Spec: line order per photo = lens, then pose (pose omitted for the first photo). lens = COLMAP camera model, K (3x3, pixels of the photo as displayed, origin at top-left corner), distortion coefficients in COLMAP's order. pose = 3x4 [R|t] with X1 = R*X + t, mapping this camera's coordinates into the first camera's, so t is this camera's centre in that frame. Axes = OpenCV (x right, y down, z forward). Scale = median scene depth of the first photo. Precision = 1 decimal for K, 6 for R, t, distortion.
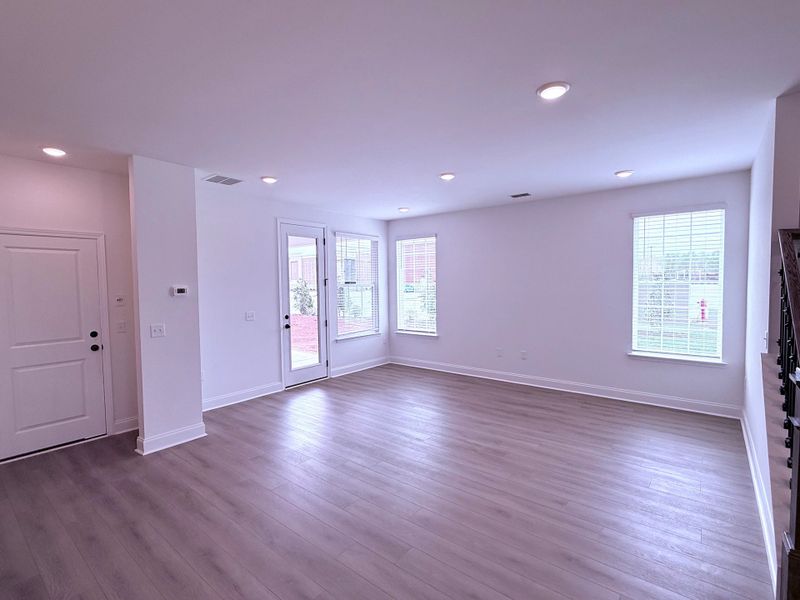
lens RADIAL K [[388.4, 0, 400.0], [0, 388.4, 300.0], [0, 0, 1]] dist [-0.000012, 0.000337]
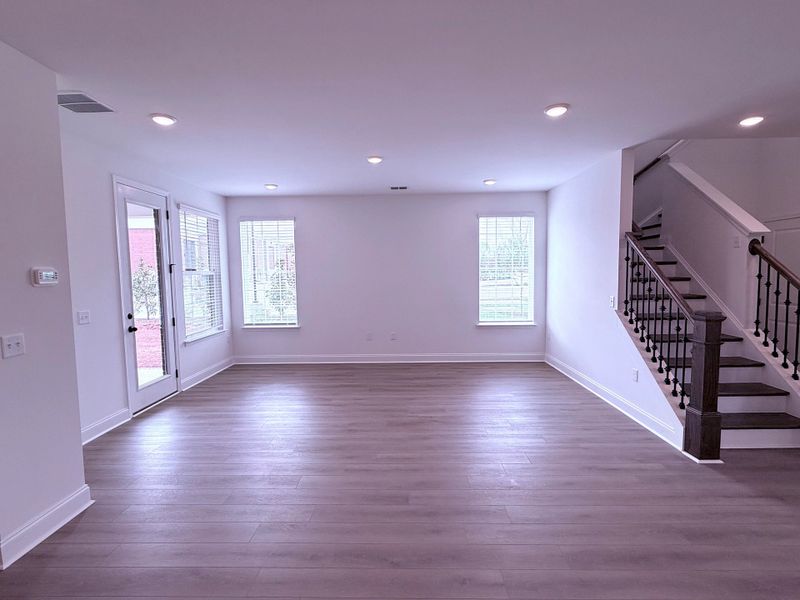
lens RADIAL K [[388.4, 0, 400.0], [0, 388.4, 300.0], [0, 0, 1]] dist [-0.000012, 0.000337]
pose [[0.788675, -0.045167, 0.613149, -0.309221], [0.033610, 0.998974, 0.030357, 0.008333], [-0.613891, -0.003333, 0.789383, 0.120879]]
